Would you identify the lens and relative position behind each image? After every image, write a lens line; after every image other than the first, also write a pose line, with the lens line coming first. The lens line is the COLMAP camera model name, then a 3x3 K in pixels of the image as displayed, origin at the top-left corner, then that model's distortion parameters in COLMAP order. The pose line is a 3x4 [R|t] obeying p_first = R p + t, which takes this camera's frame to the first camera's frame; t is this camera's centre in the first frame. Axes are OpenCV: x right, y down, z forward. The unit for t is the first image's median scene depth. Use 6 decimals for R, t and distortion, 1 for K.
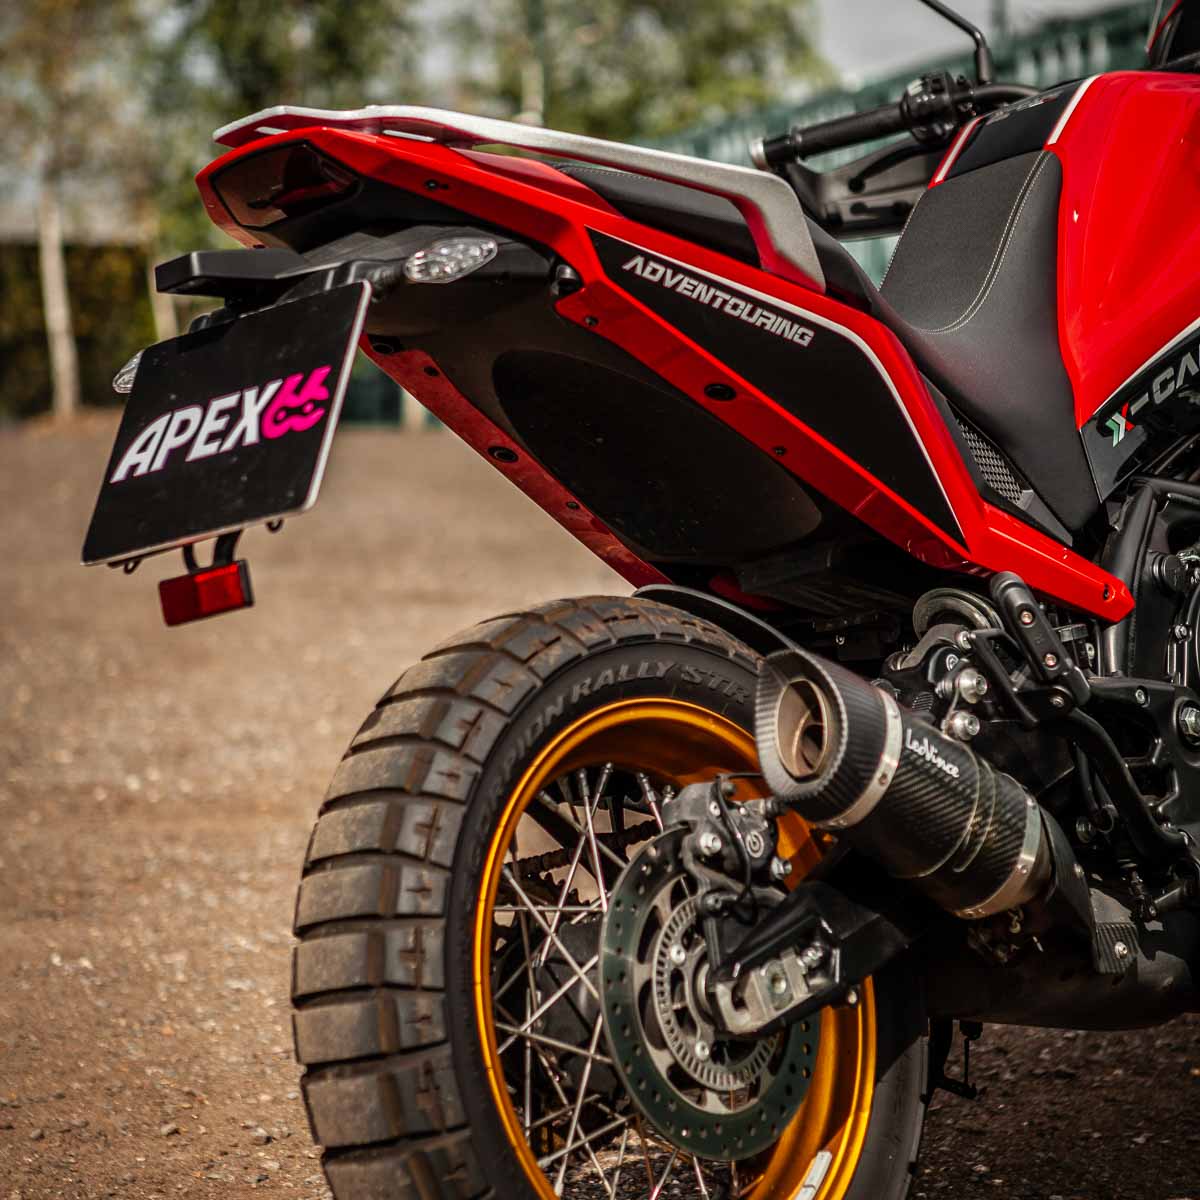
lens RADIAL K [[3423.5, 0, 600.0], [0, 3423.5, 600.0], [0, 0, 1]] dist [0.229010, 0.221345]
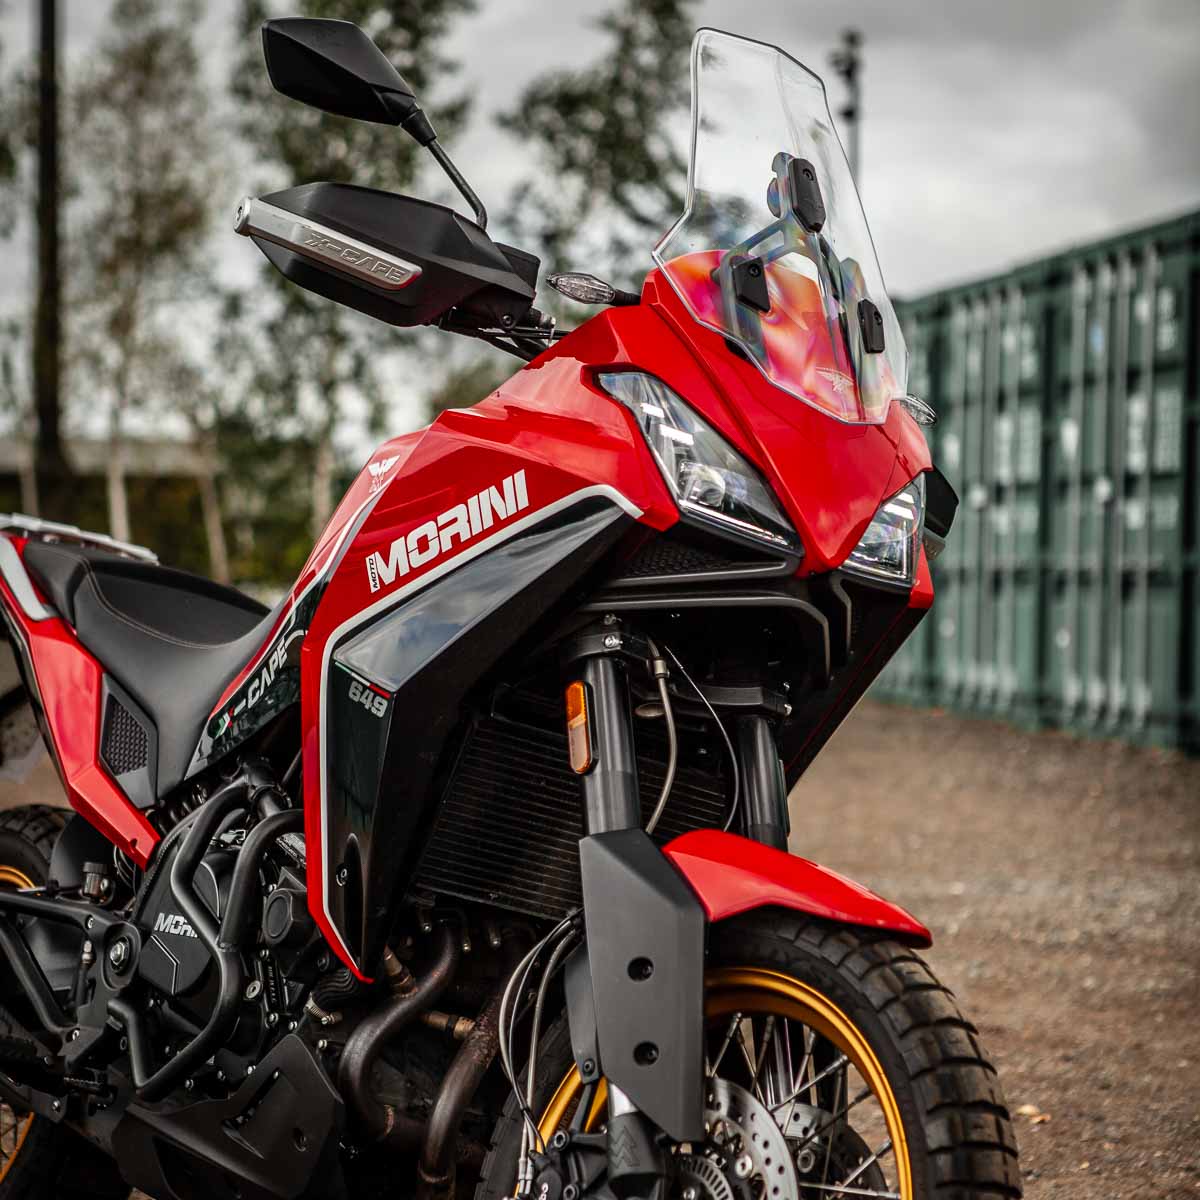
lens RADIAL K [[3428.0, 0, 565.5], [0, 3428.0, 674.4], [0, 0, 1]] dist [0.326641, -0.326127]
pose [[-0.229877, 0.010878, -0.973159, 1.568858], [-0.087304, 0.995676, 0.031752, -0.139394], [0.969296, 0.092260, -0.227933, 1.648667]]
